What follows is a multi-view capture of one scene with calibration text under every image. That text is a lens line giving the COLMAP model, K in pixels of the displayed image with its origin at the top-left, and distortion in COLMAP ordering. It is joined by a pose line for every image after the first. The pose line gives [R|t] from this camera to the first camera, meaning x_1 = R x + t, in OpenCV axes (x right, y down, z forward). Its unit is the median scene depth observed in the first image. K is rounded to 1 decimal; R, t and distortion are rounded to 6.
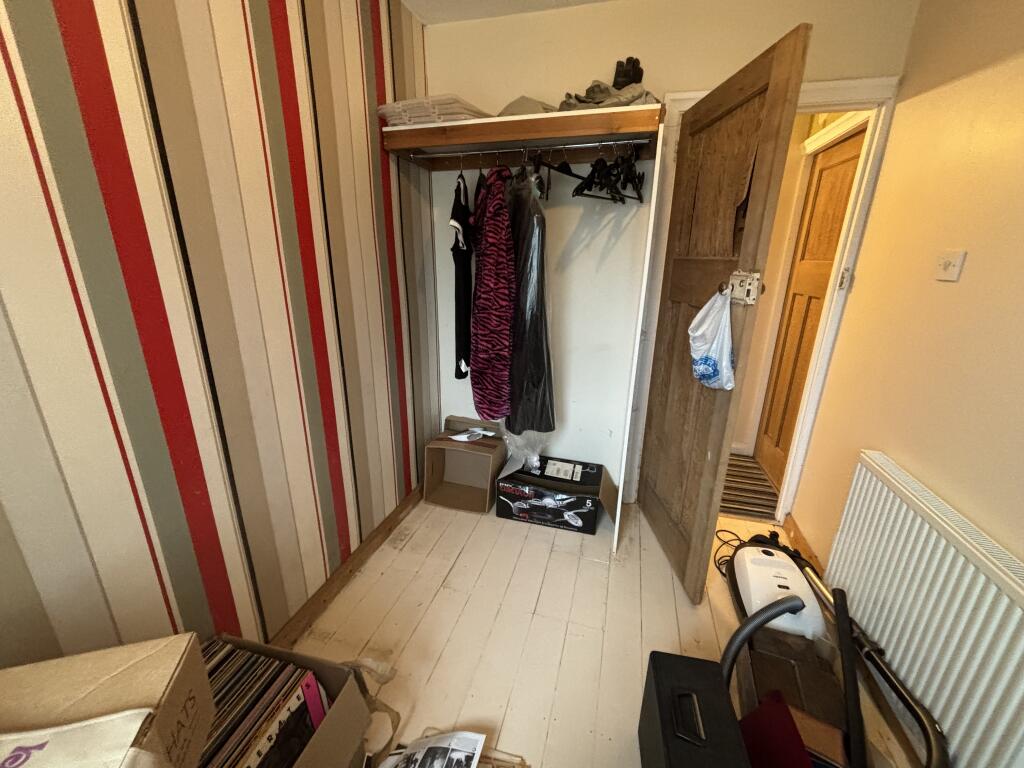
lens RADIAL K [[407.7, 0, 511.1], [0, 407.7, 379.9], [0, 0, 1]] dist [0.001199, -0.000032]
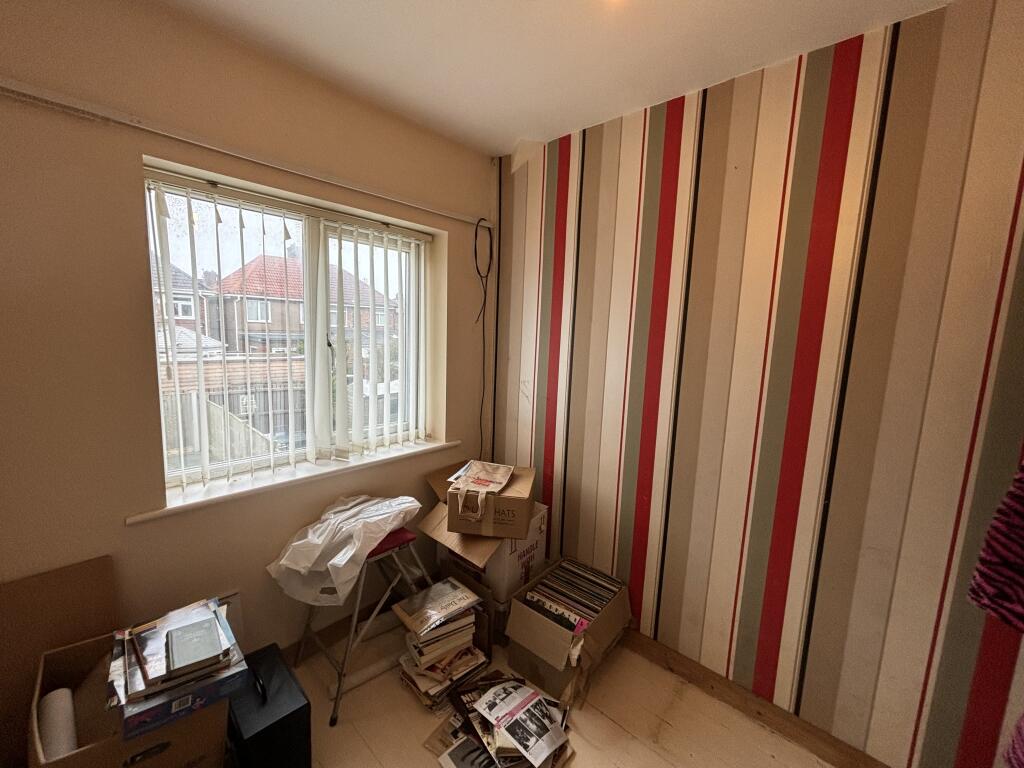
lens RADIAL K [[407.7, 0, 512.3], [0, 407.7, 385.0], [0, 0, 1]] dist [0.001199, -0.000032]
pose [[-0.423763, 0.090910, -0.901199, 0.941910], [-0.310530, 0.920071, 0.238832, -0.384265], [0.850879, 0.381058, -0.361662, 0.988329]]
